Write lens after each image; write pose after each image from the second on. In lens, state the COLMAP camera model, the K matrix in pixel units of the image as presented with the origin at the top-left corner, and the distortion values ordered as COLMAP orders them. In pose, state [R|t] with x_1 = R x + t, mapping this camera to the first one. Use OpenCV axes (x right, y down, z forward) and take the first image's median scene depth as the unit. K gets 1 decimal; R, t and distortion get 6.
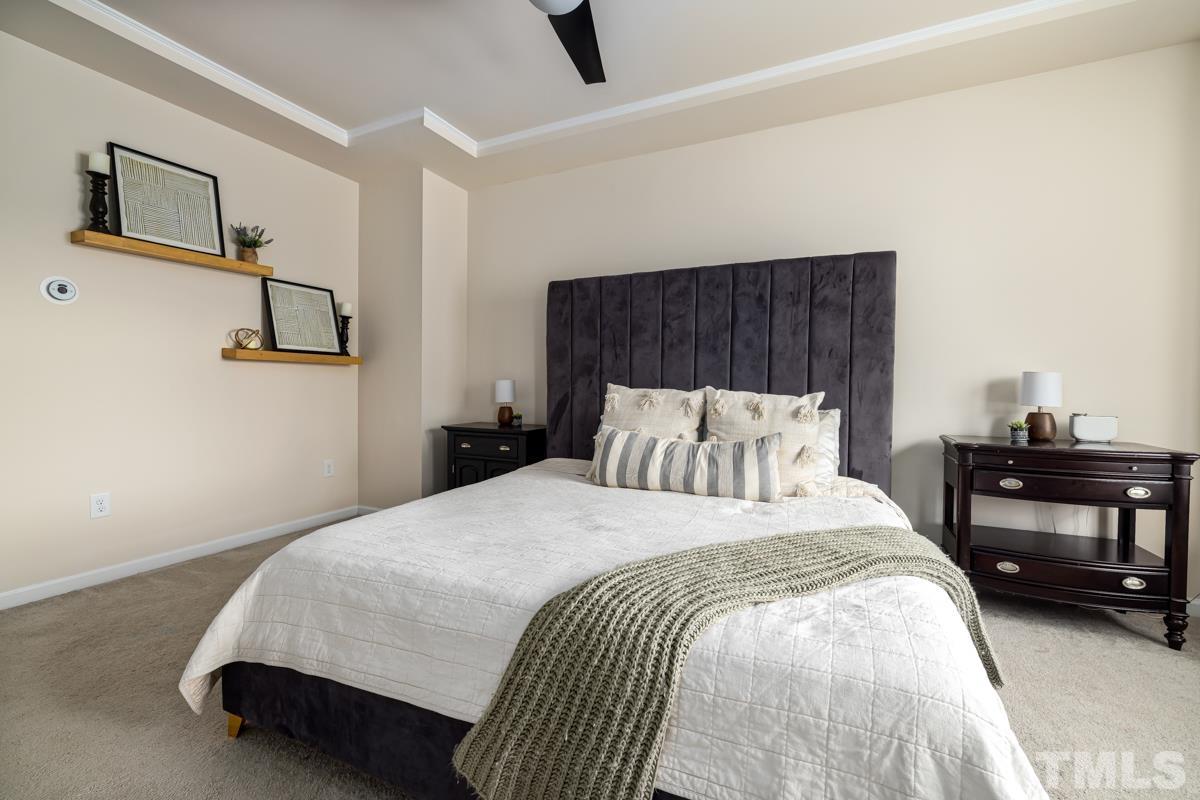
lens RADIAL K [[510.3, 0, 574.6], [0, 510.3, 388.7], [0, 0, 1]] dist [0.000778, -0.000361]
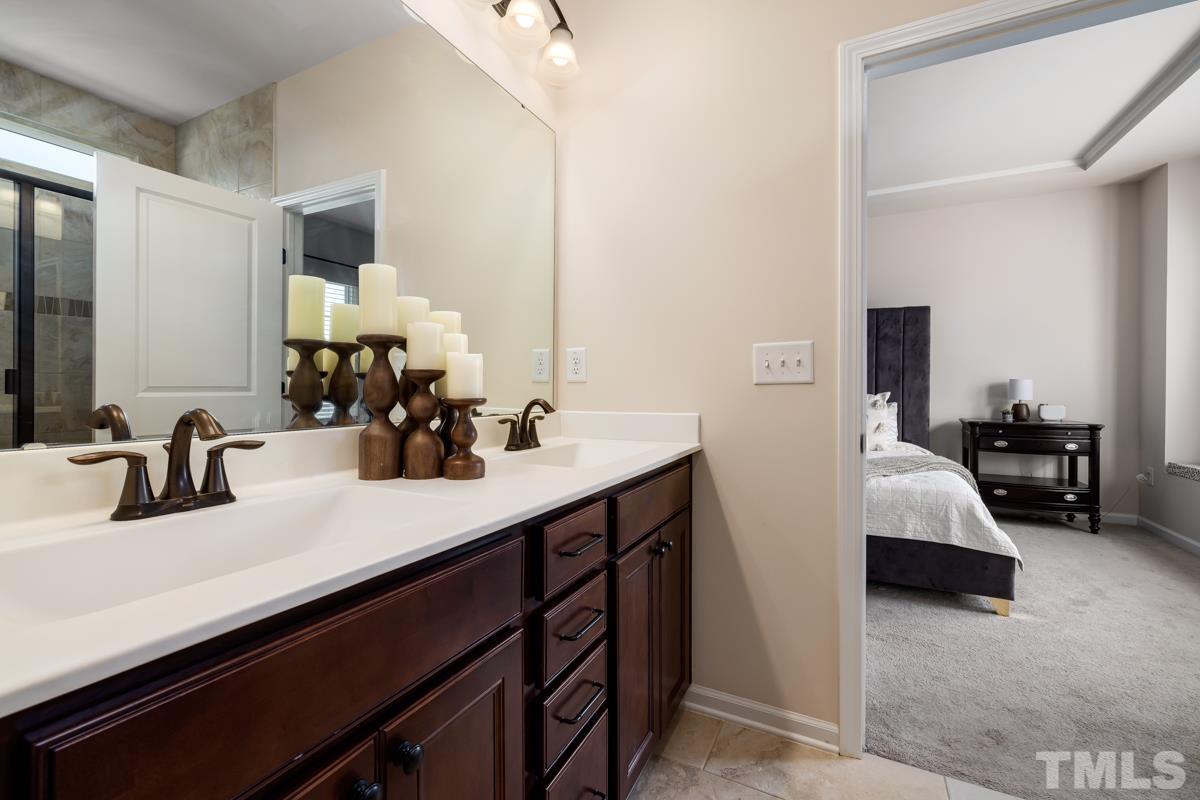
lens RADIAL K [[510.3, 0, 574.0], [0, 510.3, 383.8], [0, 0, 1]] dist [0.000778, -0.000361]
pose [[0.999614, -0.007211, -0.026819, -0.501238], [0.006872, 0.999896, -0.012718, -0.005754], [0.026908, 0.012529, 0.999559, -0.708417]]
